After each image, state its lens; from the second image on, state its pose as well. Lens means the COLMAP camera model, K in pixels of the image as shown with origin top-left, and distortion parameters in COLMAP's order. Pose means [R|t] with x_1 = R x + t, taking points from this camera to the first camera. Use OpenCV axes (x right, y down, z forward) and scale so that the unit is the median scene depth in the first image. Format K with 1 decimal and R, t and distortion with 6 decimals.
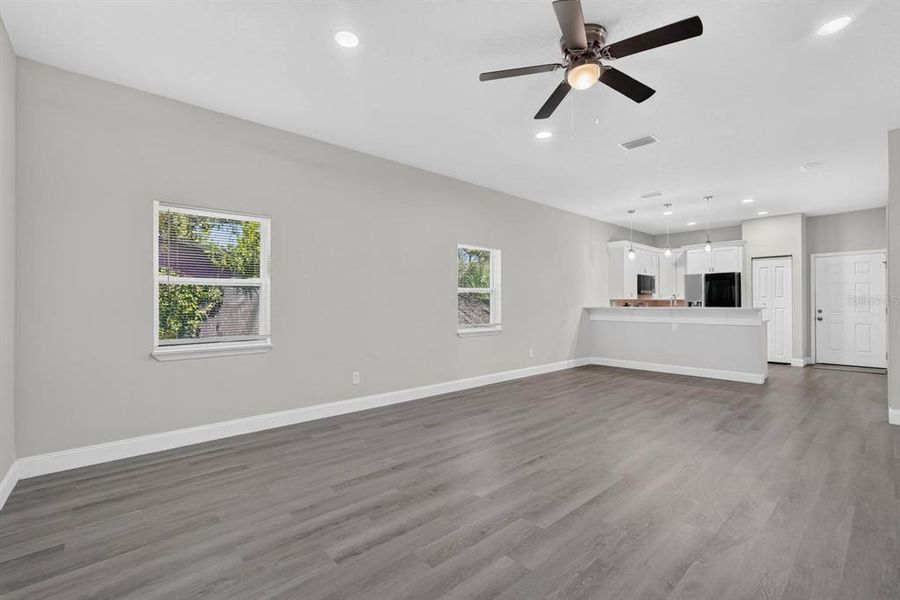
lens RADIAL K [[396.1, 0, 450.0], [0, 396.1, 300.0], [0, 0, 1]] dist [-0.015134, 0.008473]
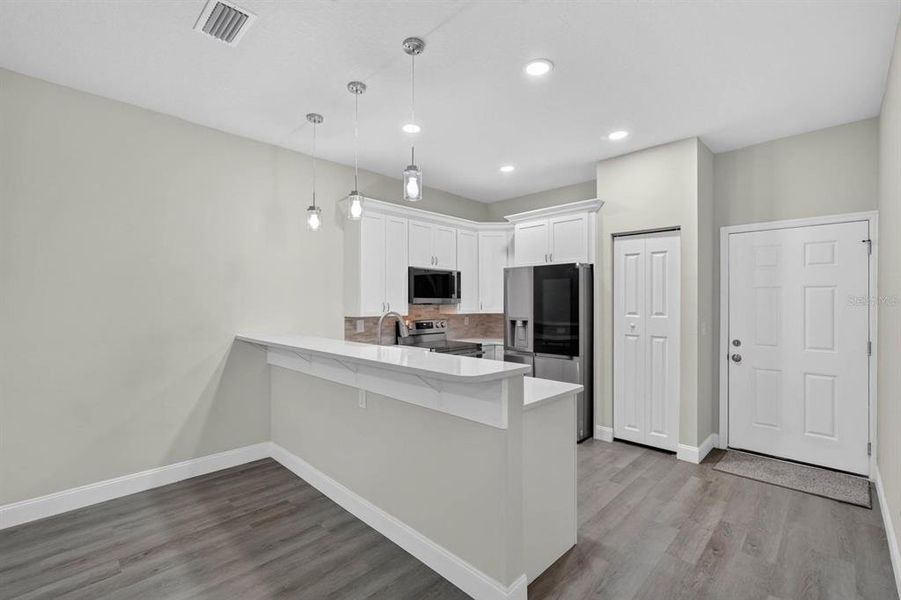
lens RADIAL K [[396.5, 0, 450.5], [0, 396.5, 300.0], [0, 0, 1]] dist [-0.015134, 0.008473]
pose [[0.997764, 0.003368, 0.066755, 0.562039], [-0.004122, 0.999929, 0.011159, -0.030468], [-0.066712, -0.011409, 0.997707, 0.543346]]
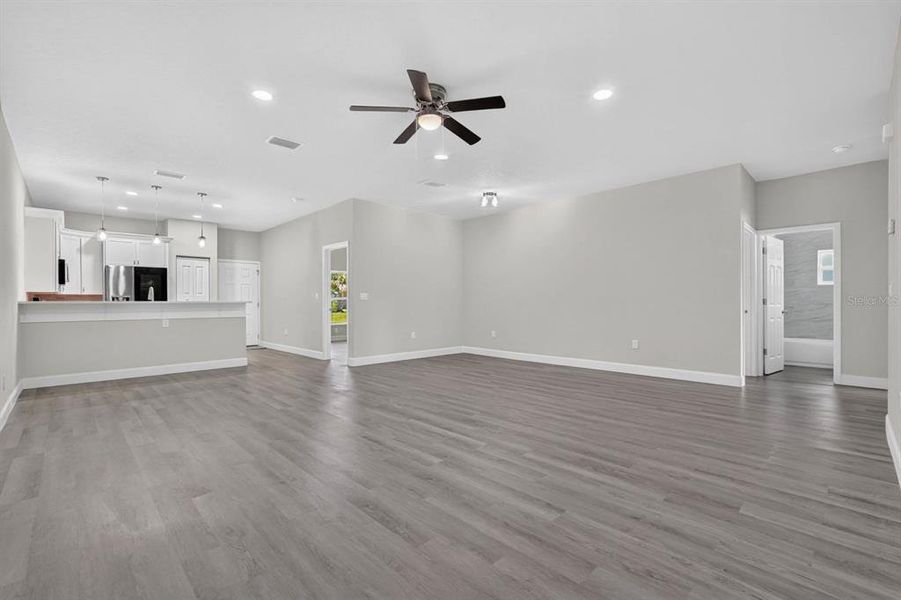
lens RADIAL K [[392.9, 0, 447.4], [0, 392.9, 301.9], [0, 0, 1]] dist [0.018309, 0.000360]
pose [[-0.039717, 0.002893, 0.999207, -0.348021], [-0.012582, 0.999915, -0.003395, 0.012593], [-0.999132, -0.012707, -0.039677, 0.336202]]
